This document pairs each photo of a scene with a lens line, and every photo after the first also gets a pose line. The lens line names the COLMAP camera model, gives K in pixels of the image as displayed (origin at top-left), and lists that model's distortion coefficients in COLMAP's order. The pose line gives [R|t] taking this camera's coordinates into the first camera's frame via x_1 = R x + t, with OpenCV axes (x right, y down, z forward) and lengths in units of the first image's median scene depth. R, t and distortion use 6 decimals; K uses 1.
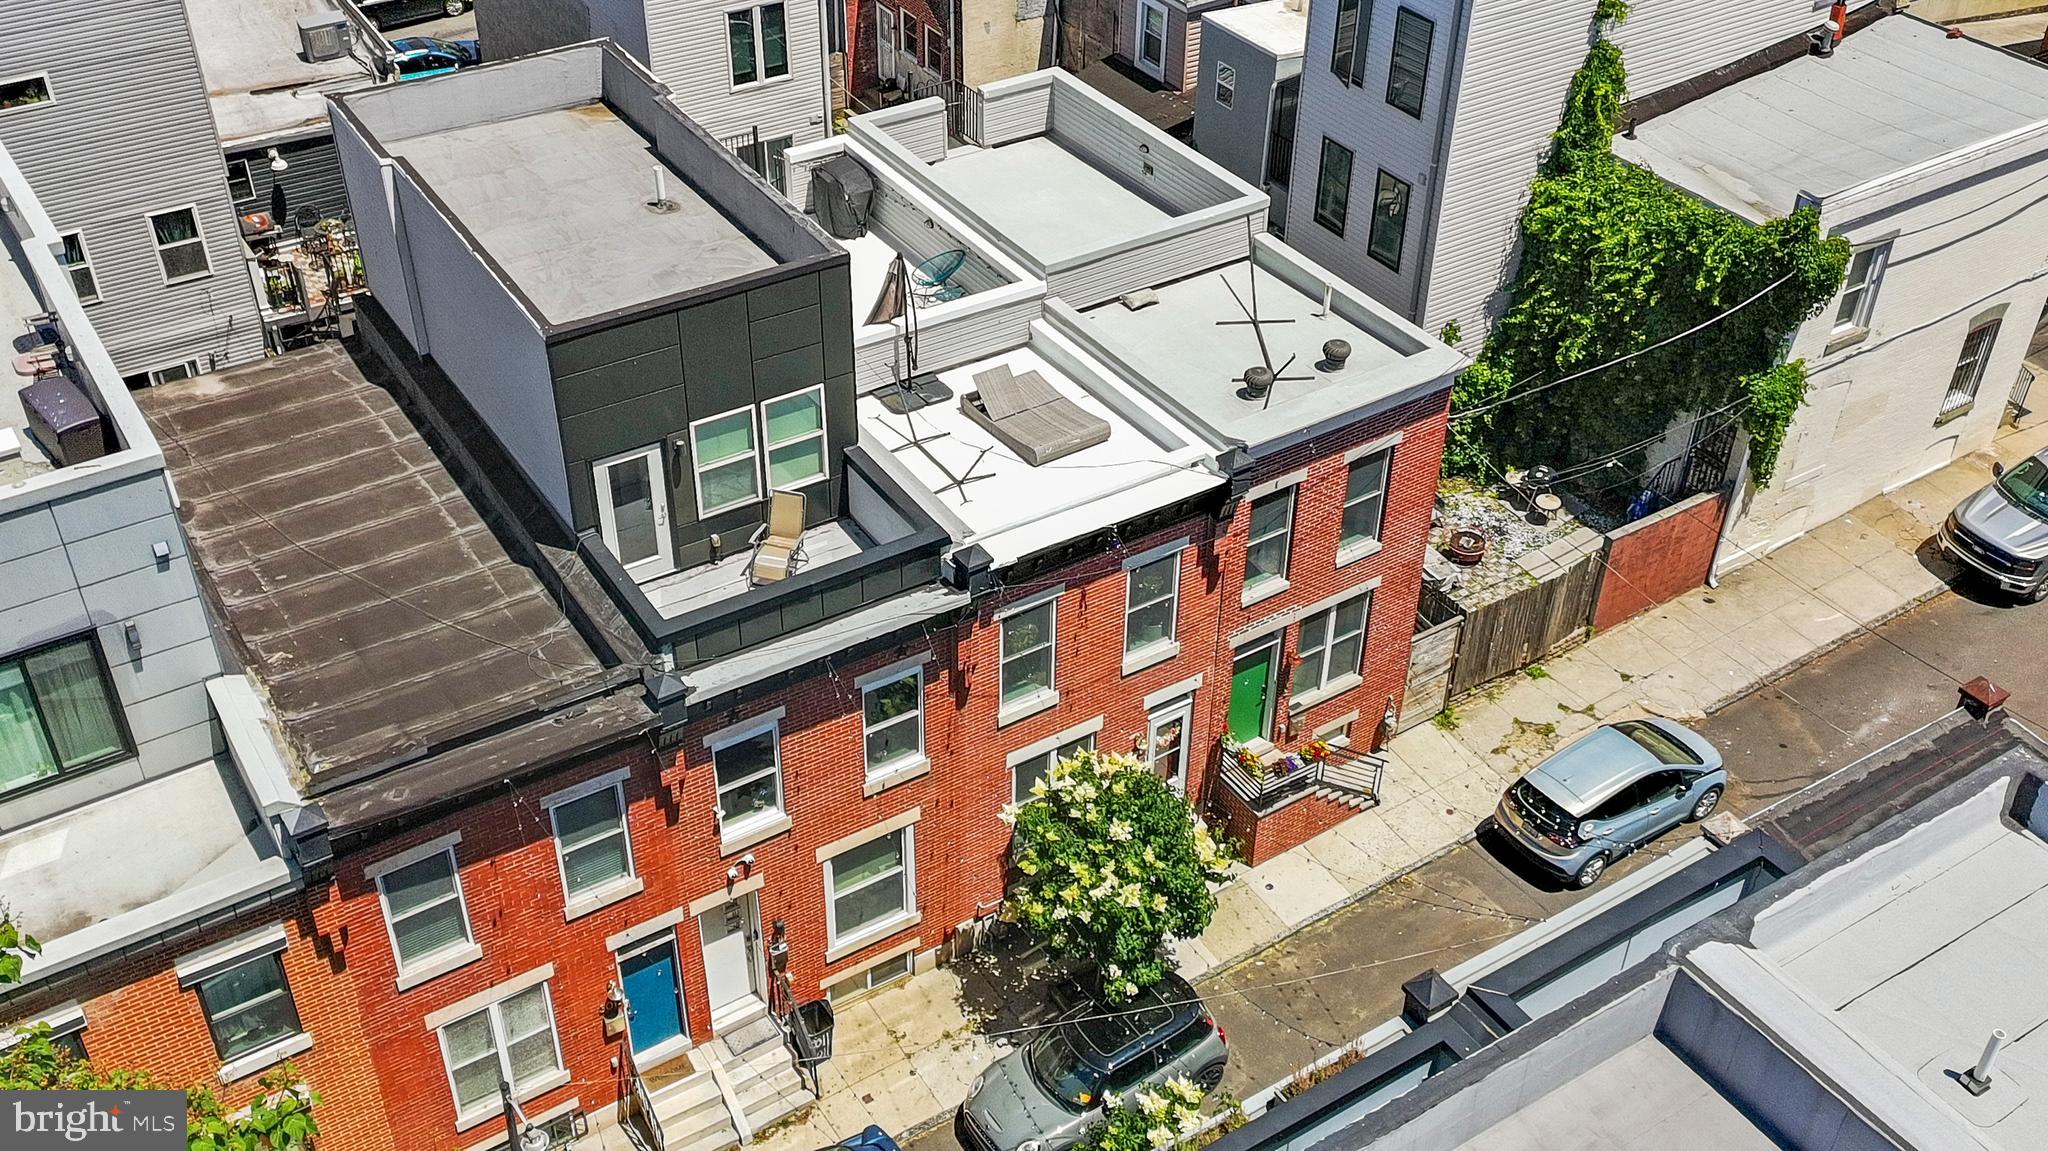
lens RADIAL K [[1953.8, 0, 1024.0], [0, 1953.8, 575.5], [0, 0, 1]] dist [0.050787, 0.017660]
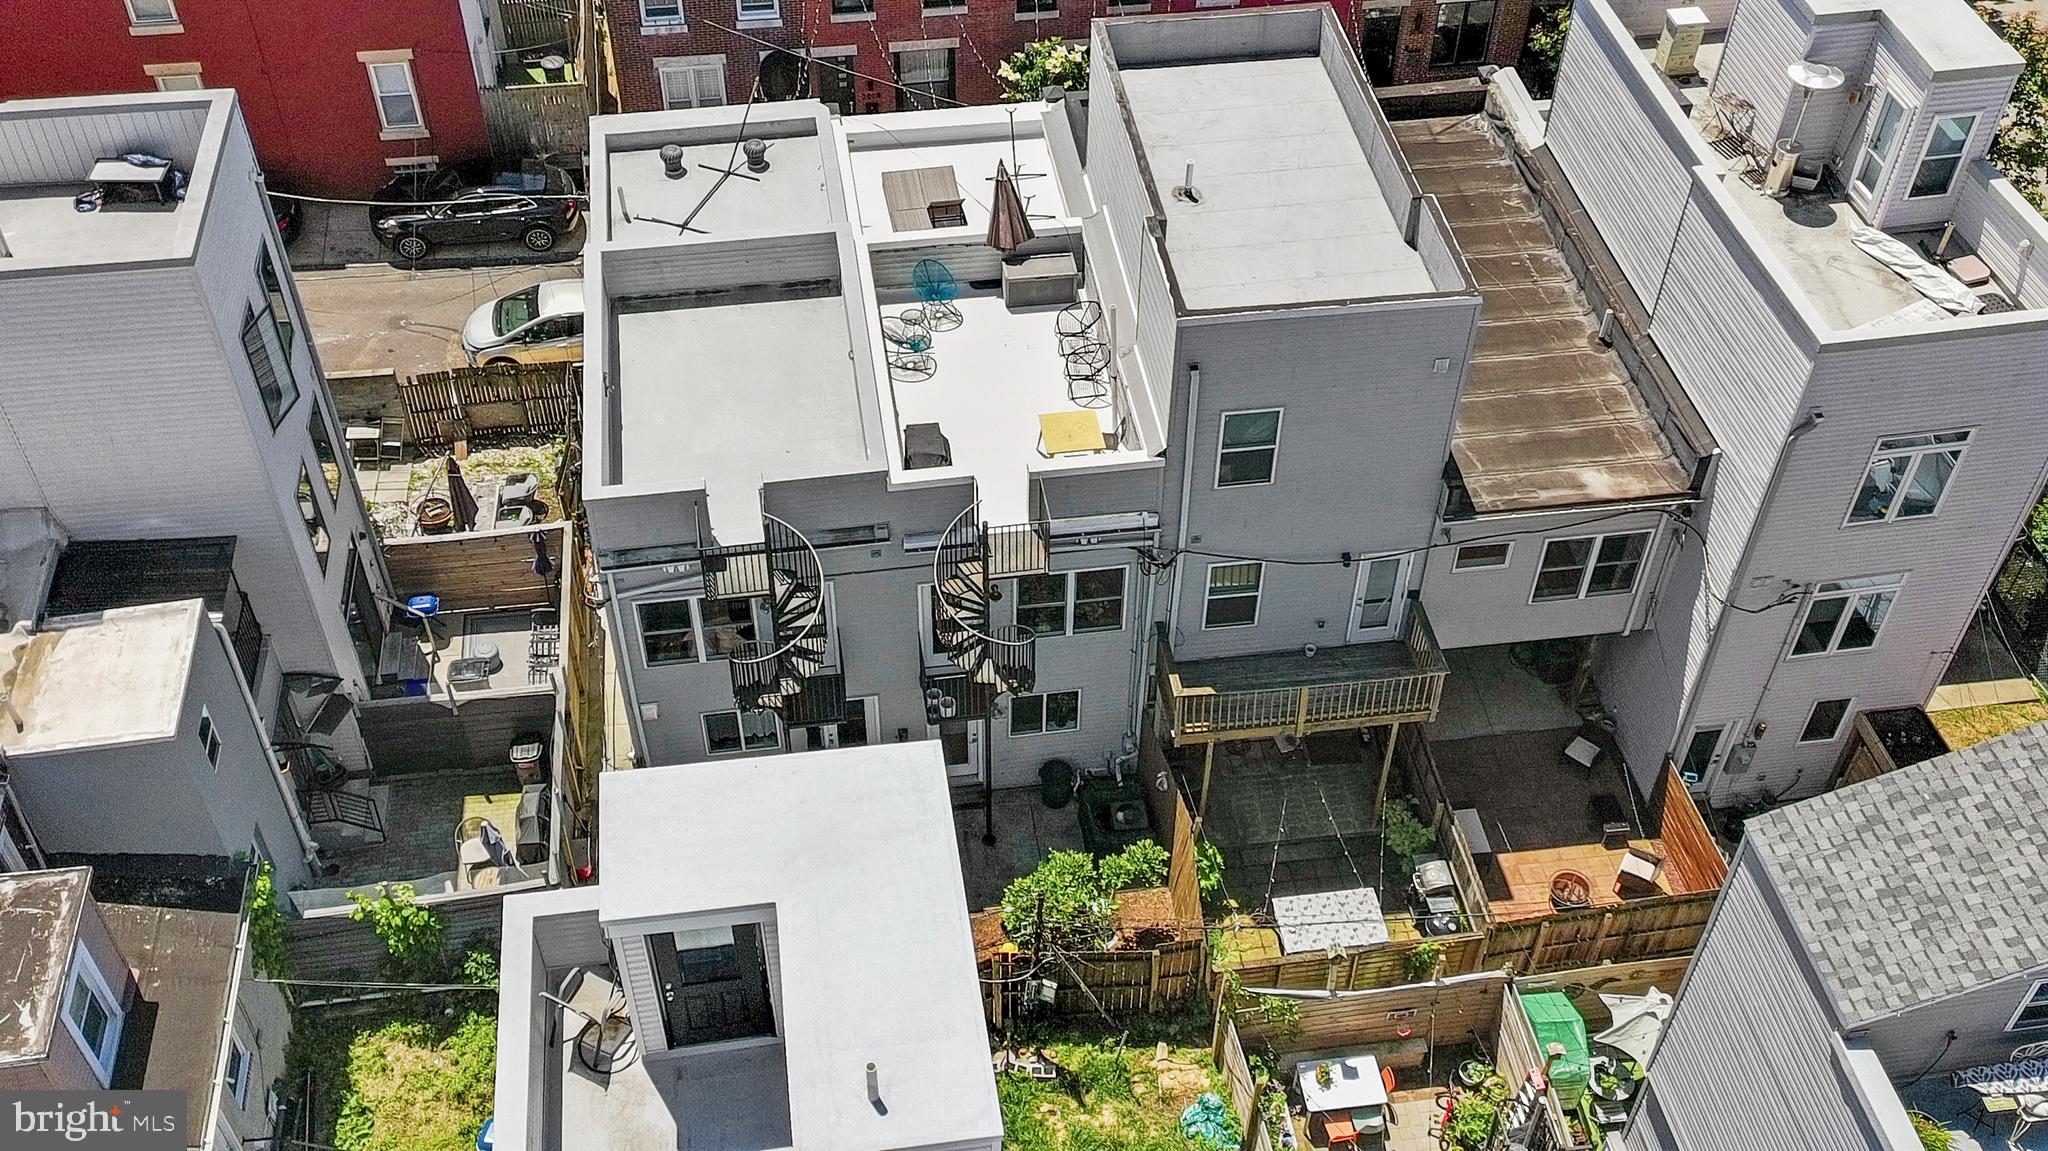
lens RADIAL K [[1953.8, 0, 1024.0], [0, 1953.8, 575.5], [0, 0, 1]] dist [0.050787, 0.017660]
pose [[-0.912686, -0.300255, 0.277221, -0.497670], [0.233279, 0.174192, 0.956681, -1.296097], [-0.335537, 0.937819, -0.088939, 1.404812]]
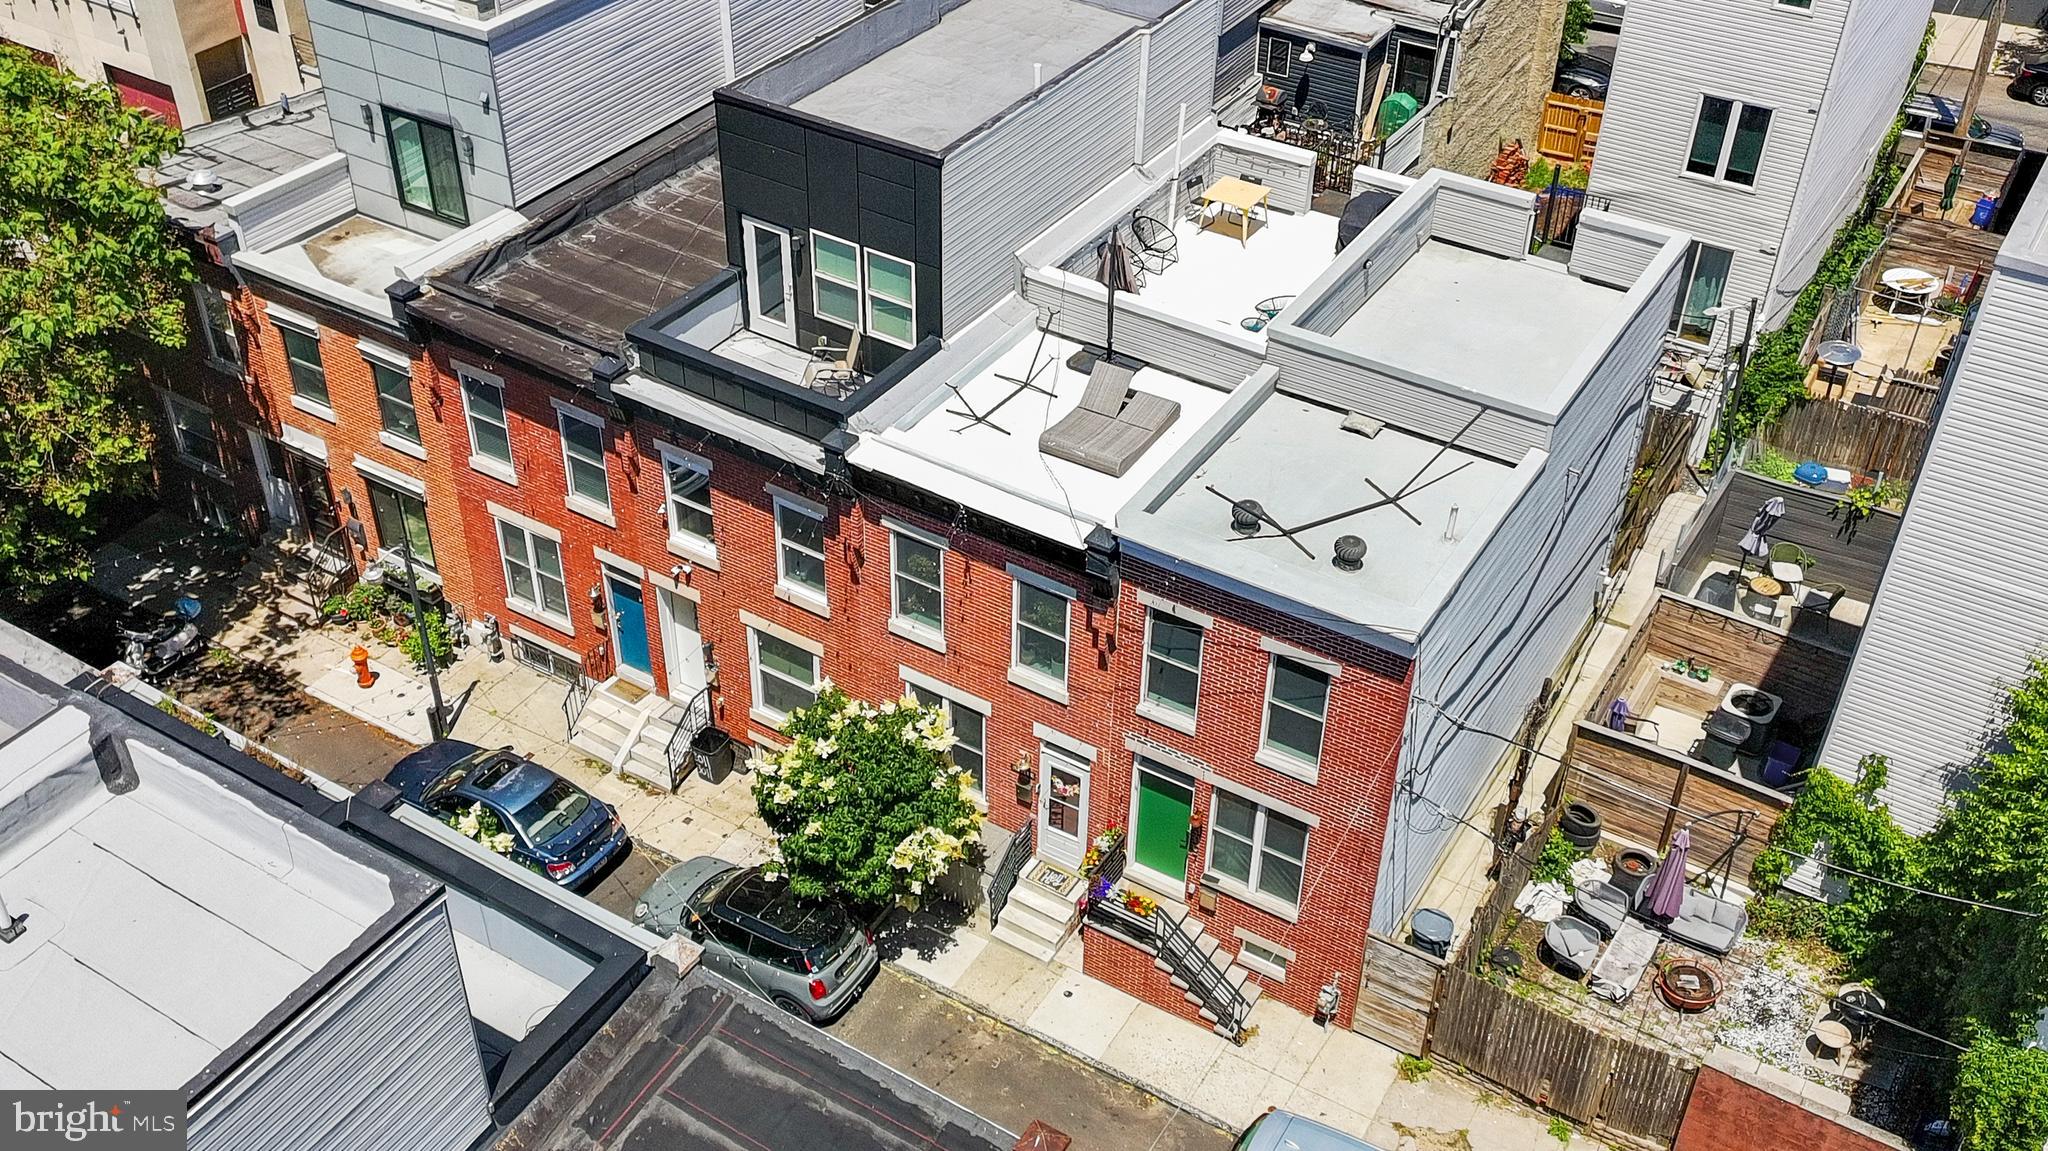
lens RADIAL K [[1953.8, 0, 1024.0], [0, 1953.8, 575.5], [0, 0, 1]] dist [0.050787, 0.017660]
pose [[0.427431, 0.548297, -0.718800, 0.783788], [-0.554535, 0.786957, 0.270536, -0.280718], [0.713999, 0.282964, 0.640419, 0.367803]]
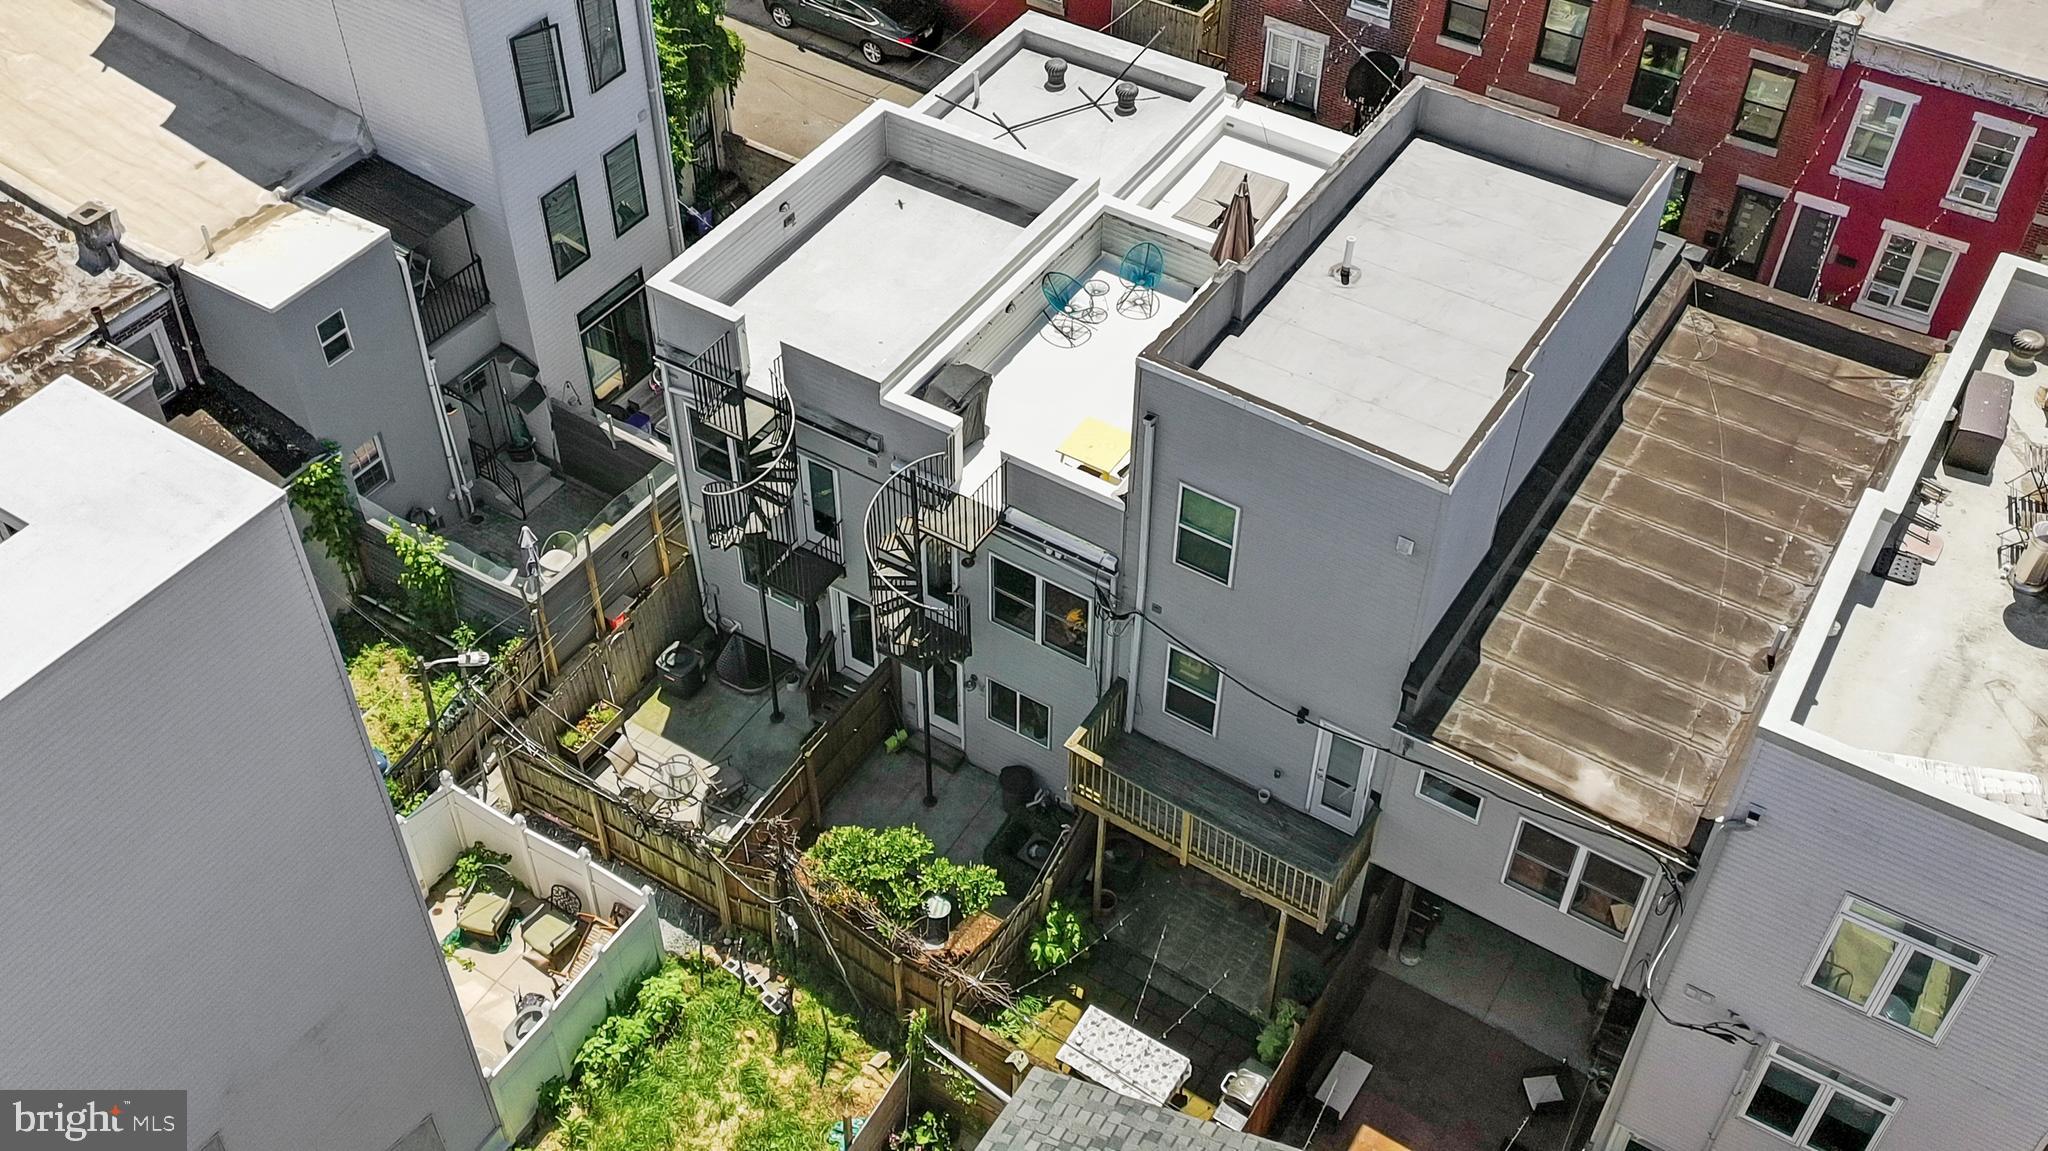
lens RADIAL K [[1953.8, 0, 1024.0], [0, 1953.8, 575.5], [0, 0, 1]] dist [0.050787, 0.017660]
pose [[-0.422593, -0.651983, 0.629550, -0.889144], [0.533920, 0.382203, 0.754222, -1.021302], [-0.732356, 0.654858, 0.186591, 1.092456]]
